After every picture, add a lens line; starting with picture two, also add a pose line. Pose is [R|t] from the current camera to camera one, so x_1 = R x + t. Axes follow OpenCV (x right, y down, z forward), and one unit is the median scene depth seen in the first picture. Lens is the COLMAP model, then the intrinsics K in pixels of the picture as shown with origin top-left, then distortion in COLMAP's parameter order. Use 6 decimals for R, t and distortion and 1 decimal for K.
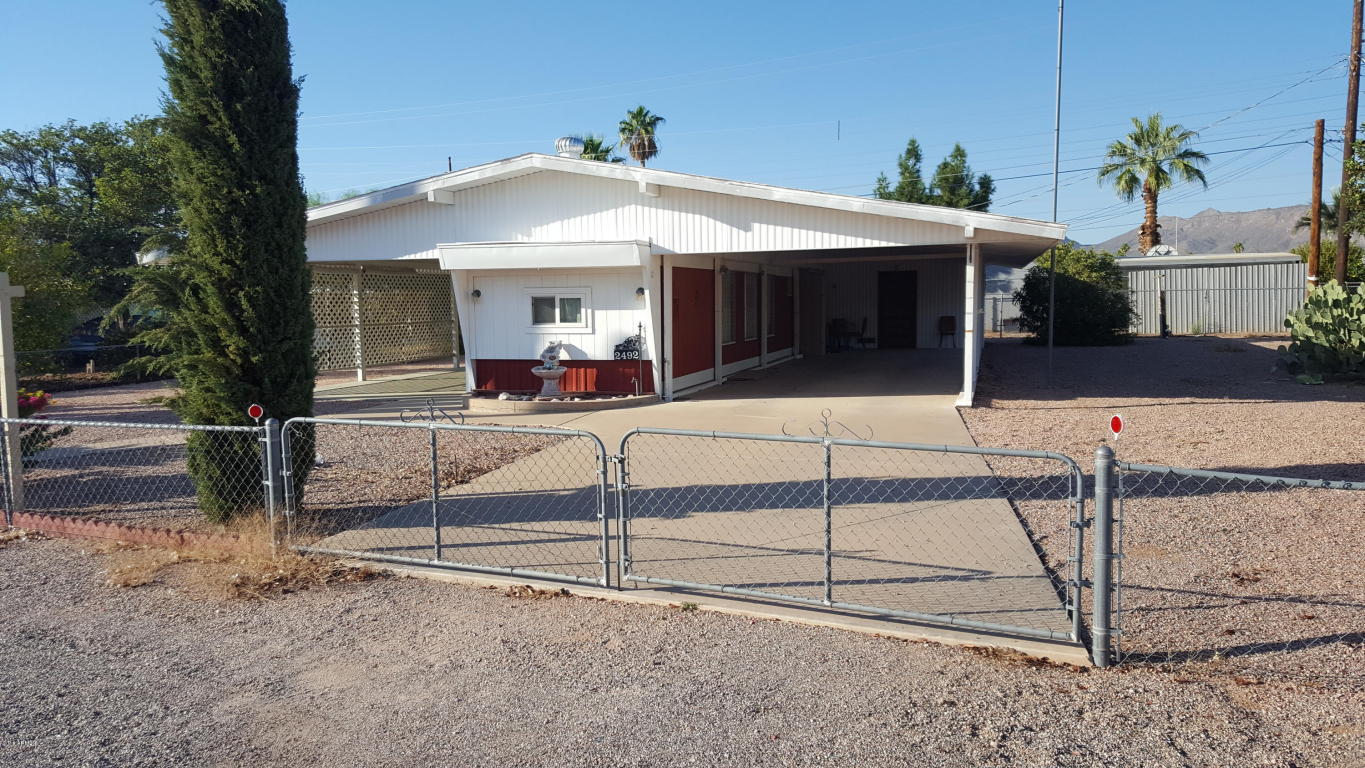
lens RADIAL K [[1027.0, 0, 683.5], [0, 1027.0, 385.8], [0, 0, 1]] dist [0.099386, 0.000430]
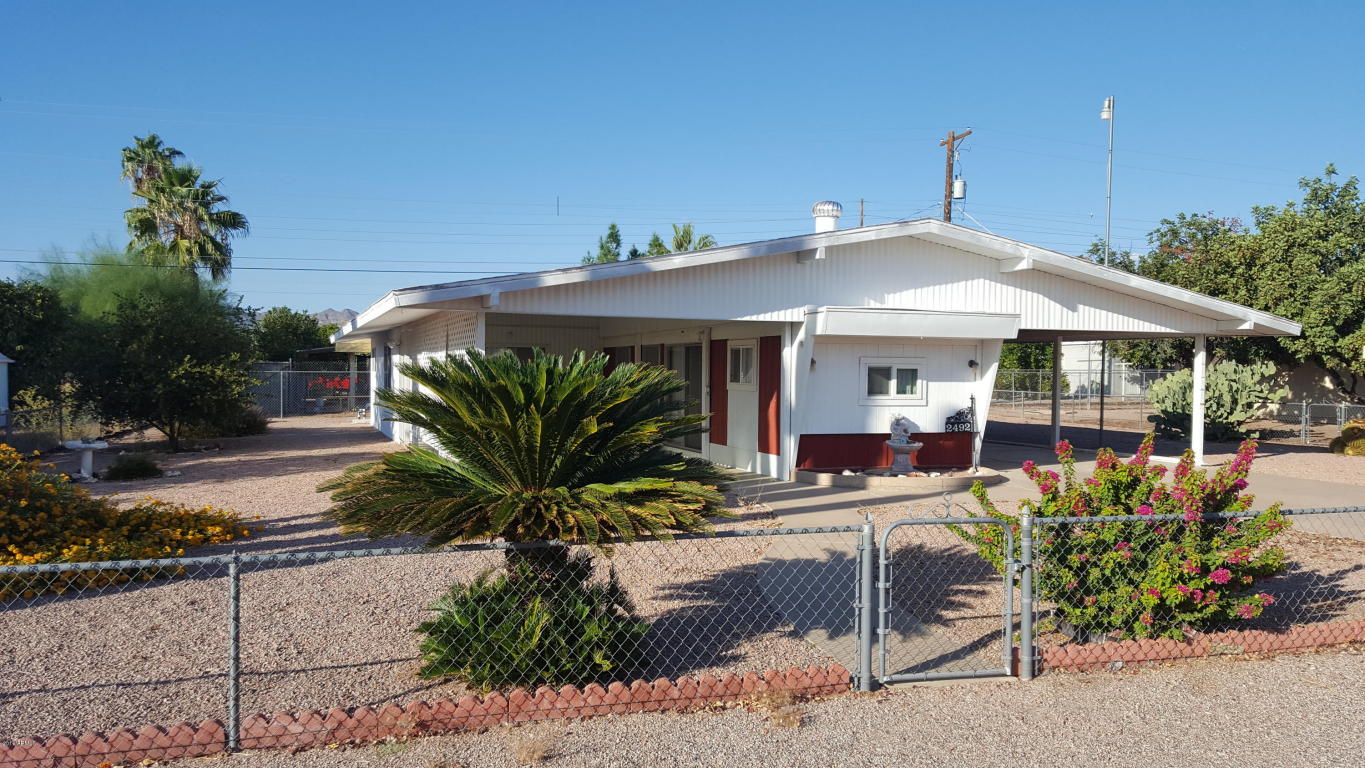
lens RADIAL K [[1027.0, 0, 683.0], [0, 1027.0, 383.9], [0, 0, 1]] dist [0.099386, 0.000430]
pose [[0.788024, 0.016973, 0.615411, -0.869779], [0.030810, 0.997280, -0.066958, -0.012932], [-0.614873, 0.071726, 0.785357, 0.372242]]
